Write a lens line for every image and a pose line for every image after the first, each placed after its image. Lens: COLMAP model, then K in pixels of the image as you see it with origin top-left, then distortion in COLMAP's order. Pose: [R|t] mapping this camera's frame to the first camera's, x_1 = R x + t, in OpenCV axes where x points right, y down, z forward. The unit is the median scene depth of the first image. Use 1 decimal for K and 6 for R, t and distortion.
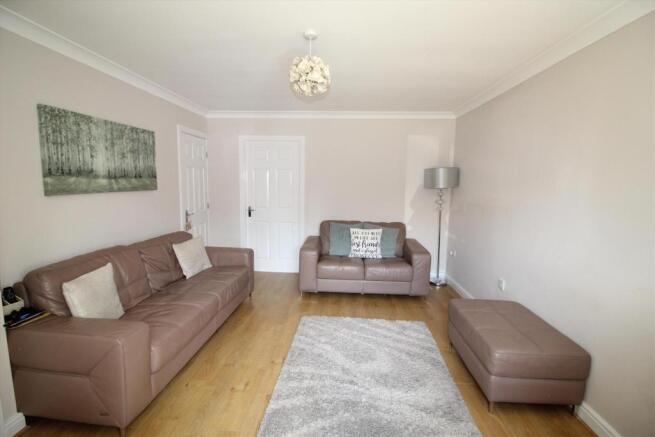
lens RADIAL K [[302.4, 0, 327.1], [0, 302.4, 216.7], [0, 0, 1]] dist [-0.002314, -0.013907]
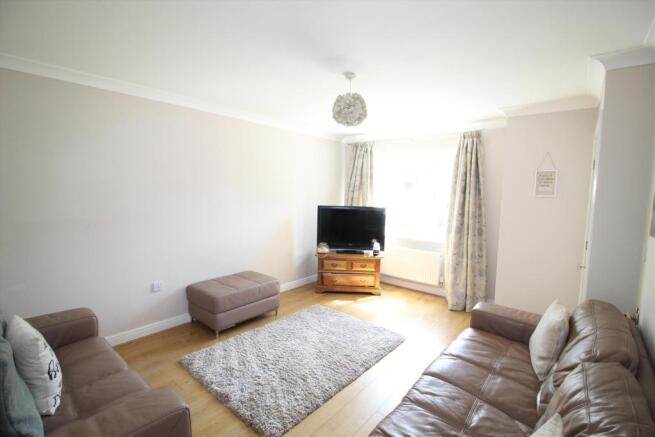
lens RADIAL K [[302.4, 0, 327.1], [0, 302.4, 216.7], [0, 0, 1]] dist [-0.002314, -0.013907]
pose [[-0.802793, -0.081170, 0.590707, -0.412582], [0.040007, 0.981125, 0.189190, -0.157686], [-0.594914, 0.175513, -0.784393, 1.170565]]
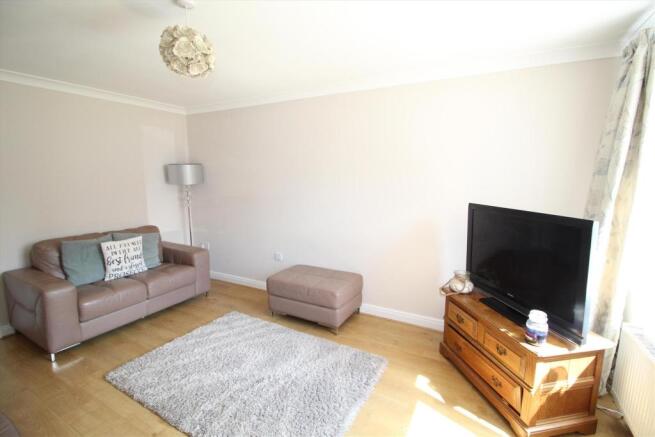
lens RADIAL K [[302.4, 0, 327.1], [0, 302.4, 216.7], [0, 0, 1]] dist [-0.002314, -0.013907]
pose [[0.424342, -0.135053, 0.895374, -0.387357], [0.114537, 0.988878, 0.094874, -0.037202], [-0.898229, 0.062295, 0.435091, 0.193005]]
